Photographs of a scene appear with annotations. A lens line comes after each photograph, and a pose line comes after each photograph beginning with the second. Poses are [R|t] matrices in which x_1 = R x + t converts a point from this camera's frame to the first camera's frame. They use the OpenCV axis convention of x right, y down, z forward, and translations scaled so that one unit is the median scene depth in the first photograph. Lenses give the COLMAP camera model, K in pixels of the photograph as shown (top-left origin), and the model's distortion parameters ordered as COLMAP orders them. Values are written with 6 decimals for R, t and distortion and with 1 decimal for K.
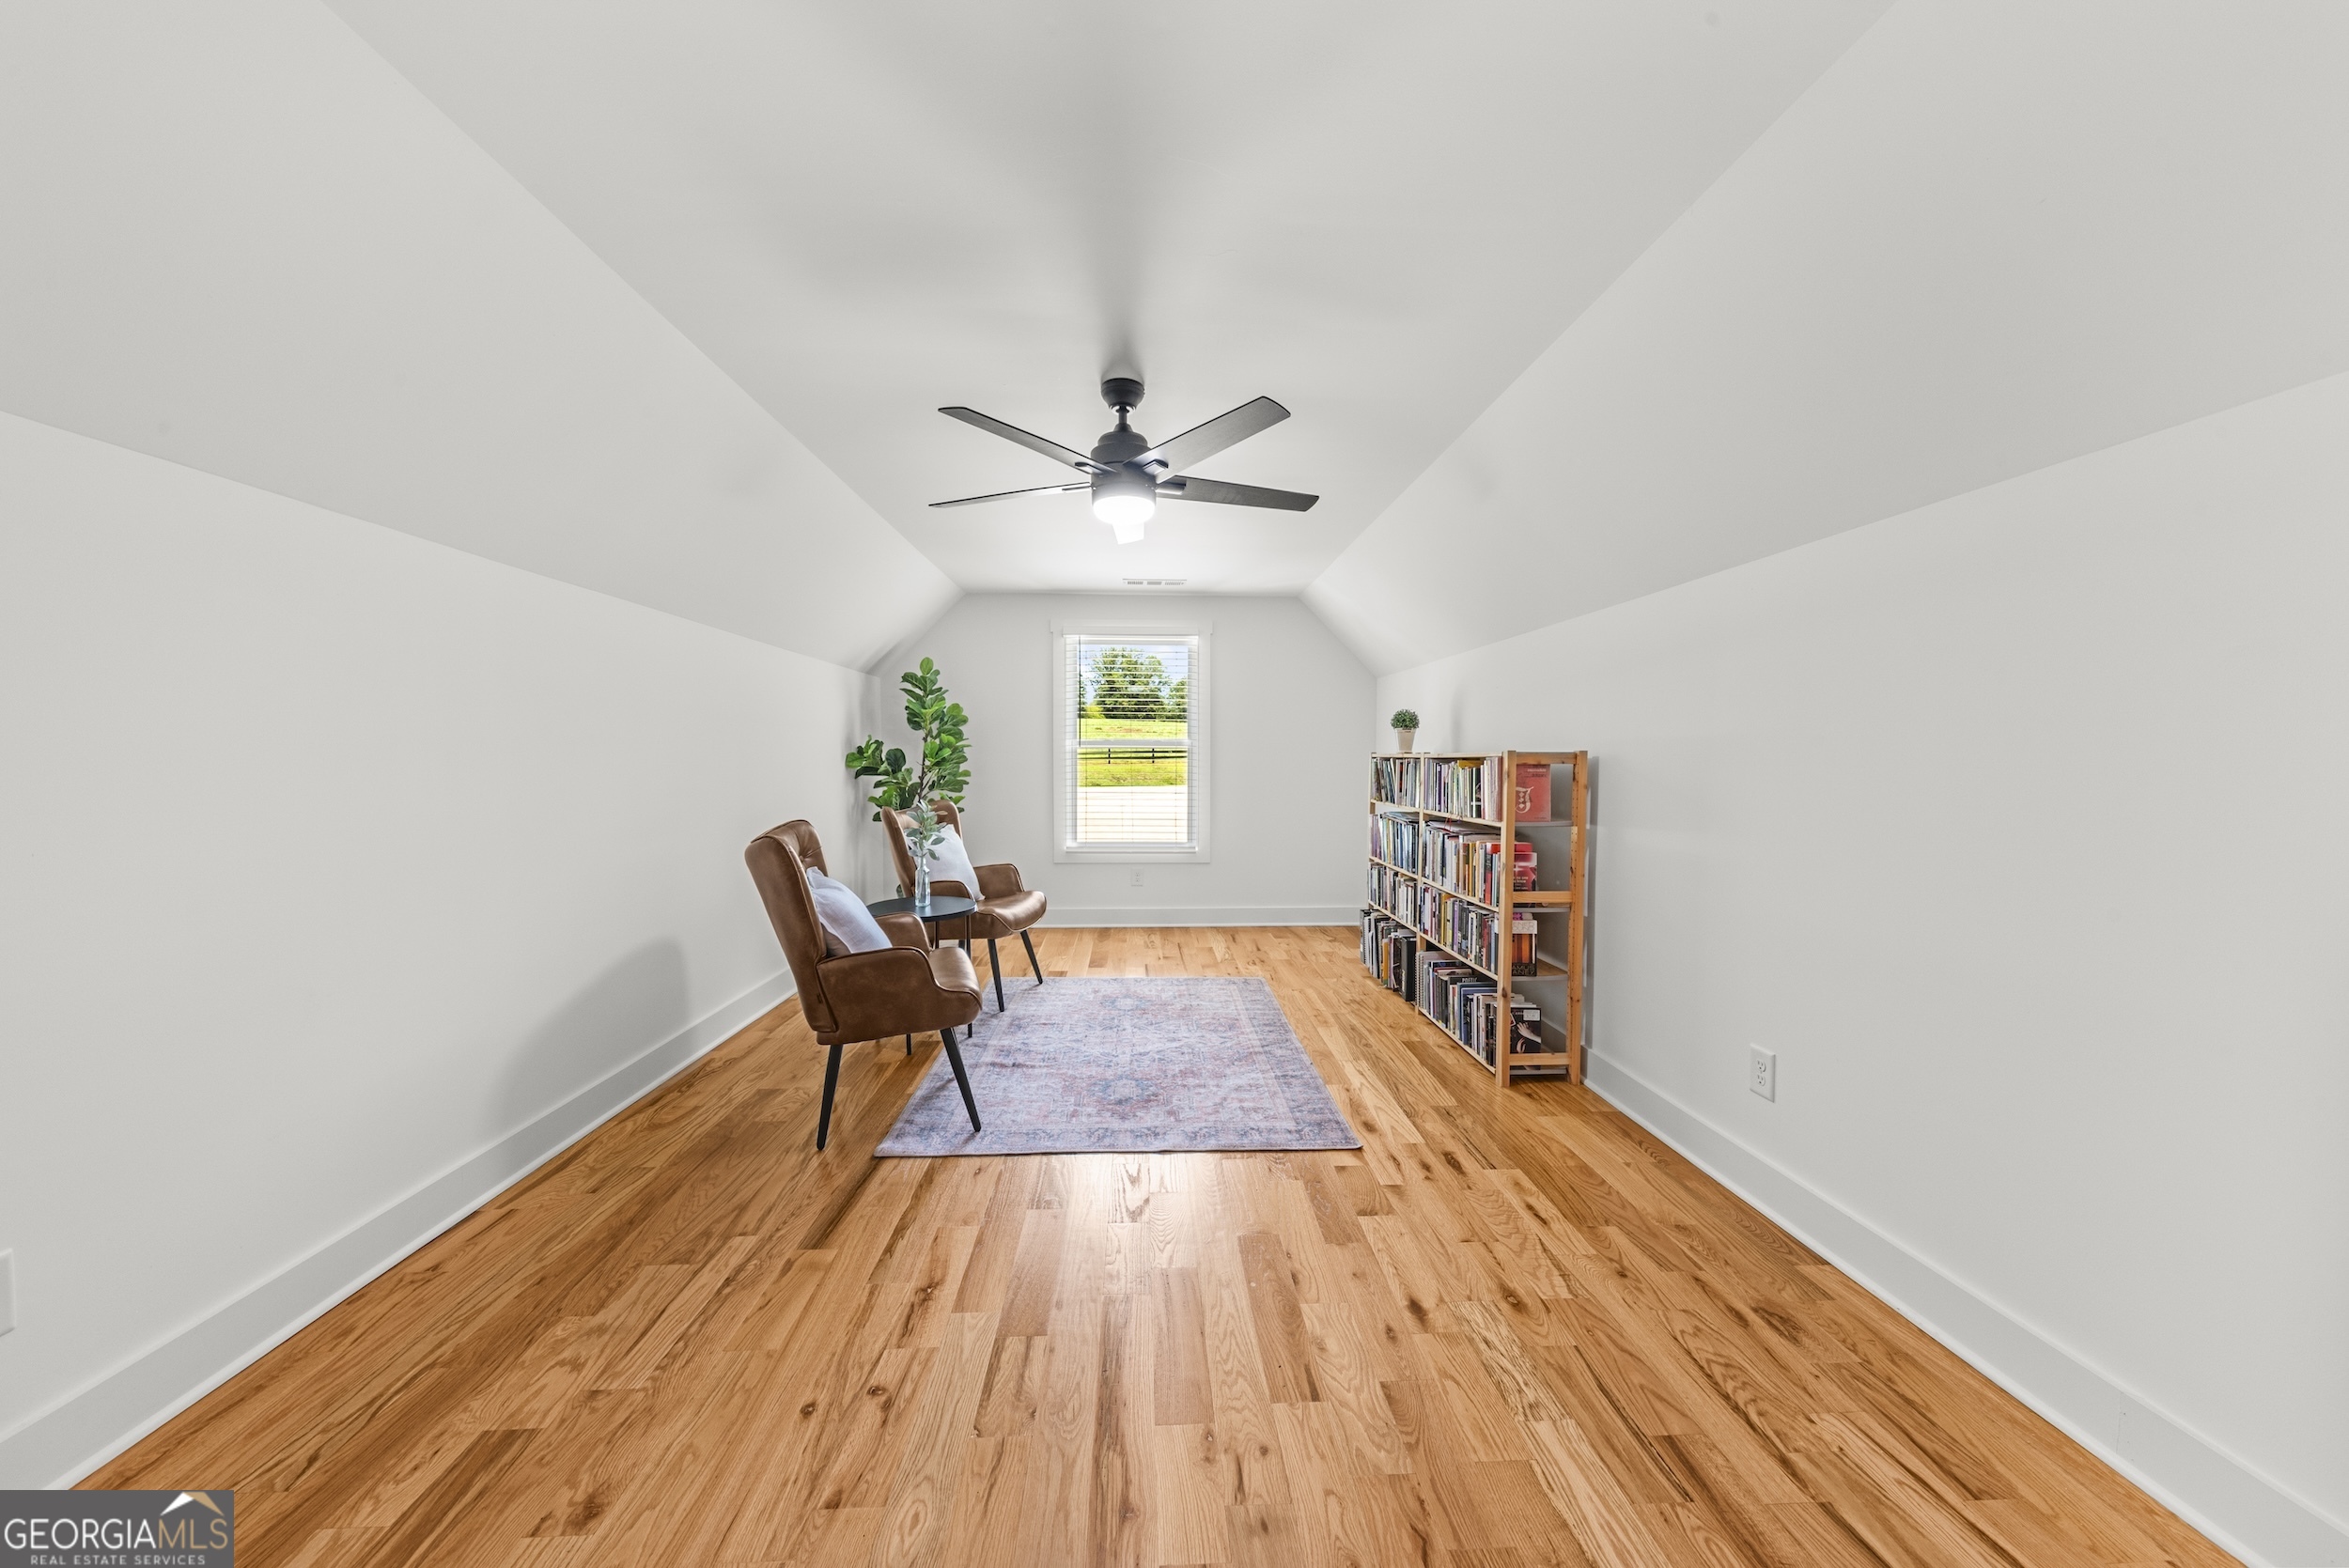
lens RADIAL K [[803.8, 0, 1193.5], [0, 803.8, 802.3], [0, 0, 1]] dist [0.009057, -0.002248]
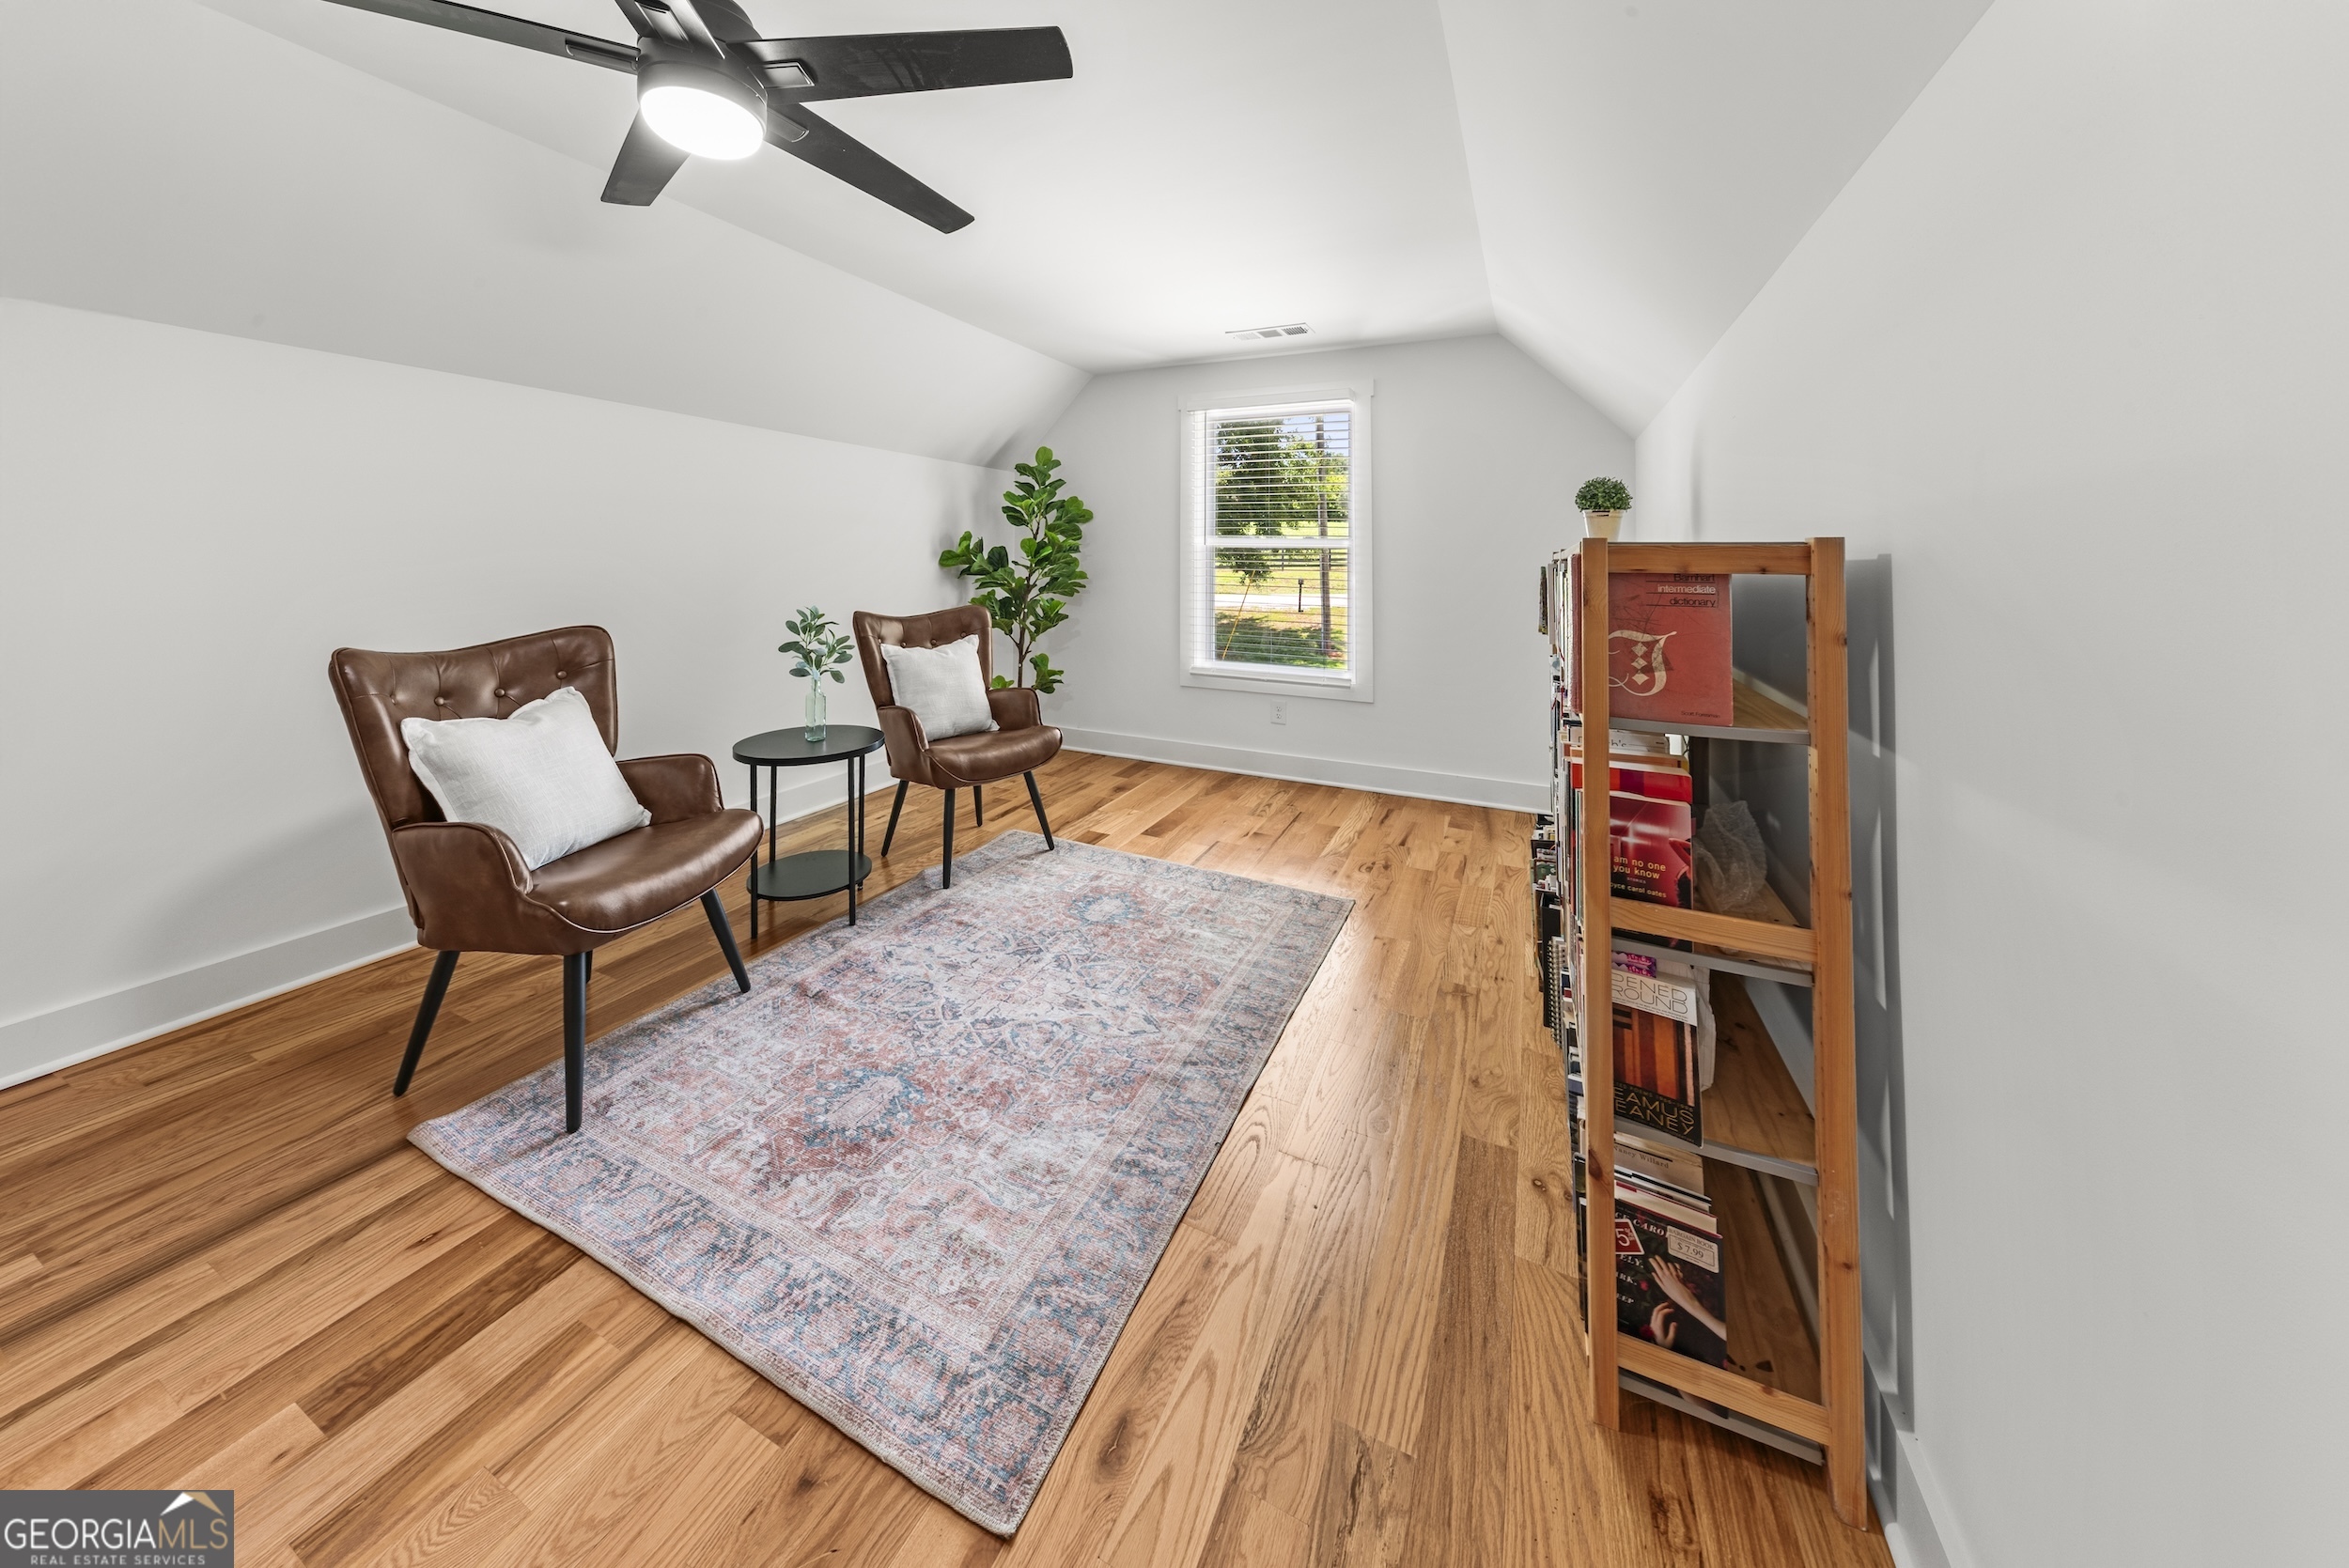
lens RADIAL K [[774.0, 0, 1177.2], [0, 774.0, 538.4], [0, 0, 1]] dist [0.004770, -0.000632]
pose [[0.881096, -0.005090, -0.472910, 0.392595], [-0.035236, 0.996456, -0.076376, -0.027373], [0.471623, 0.083958, 0.877794, 0.559852]]
